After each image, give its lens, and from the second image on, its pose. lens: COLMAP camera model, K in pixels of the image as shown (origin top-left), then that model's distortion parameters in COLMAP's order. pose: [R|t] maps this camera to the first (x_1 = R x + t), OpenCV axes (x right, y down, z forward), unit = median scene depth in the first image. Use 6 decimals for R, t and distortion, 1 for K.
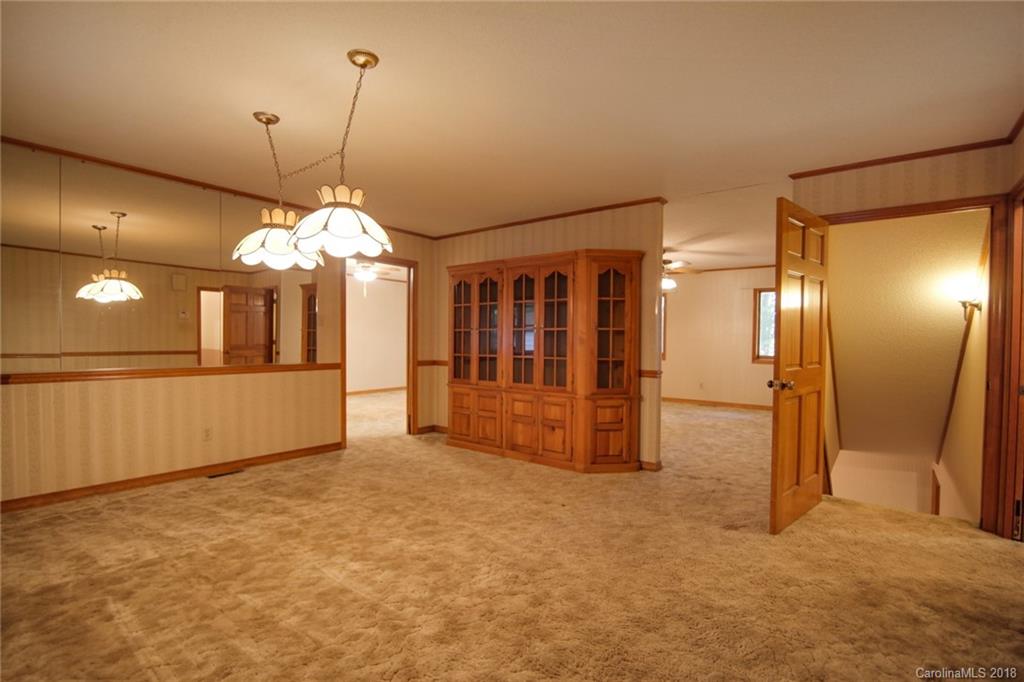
lens RADIAL K [[469.9, 0, 512.8], [0, 469.9, 349.2], [0, 0, 1]] dist [-0.020504, 0.000778]
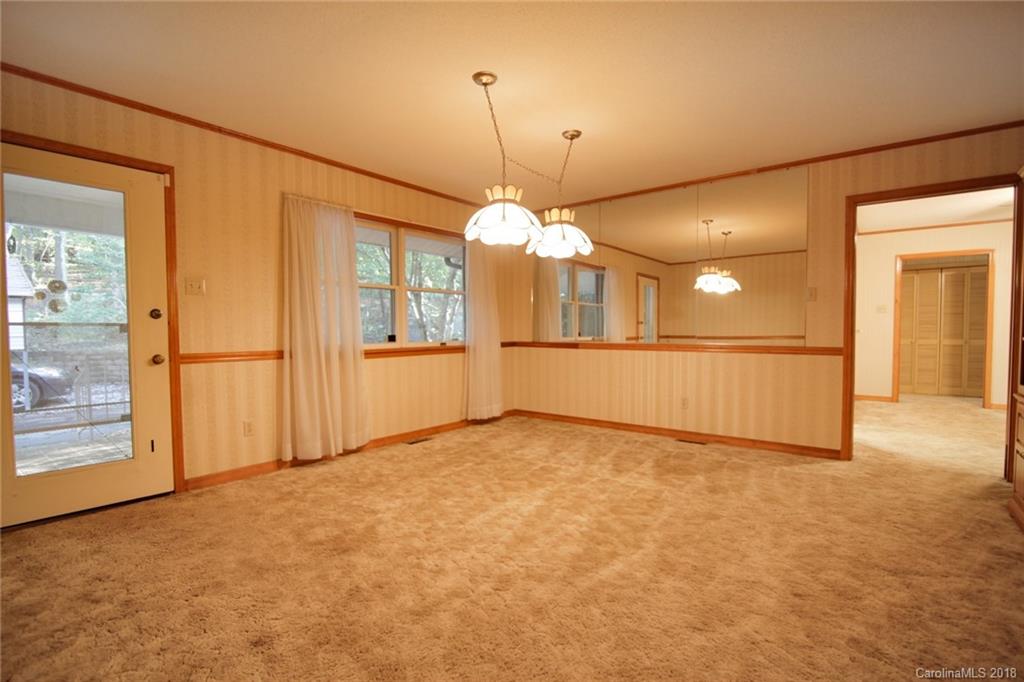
lens RADIAL K [[469.9, 0, 512.8], [0, 469.9, 349.2], [0, 0, 1]] dist [-0.020504, 0.000778]
pose [[0.001482, 0.029907, -0.999552, 0.650100], [-0.013954, 0.999456, 0.029884, 0.029203], [0.999902, 0.013903, 0.001899, 0.770661]]
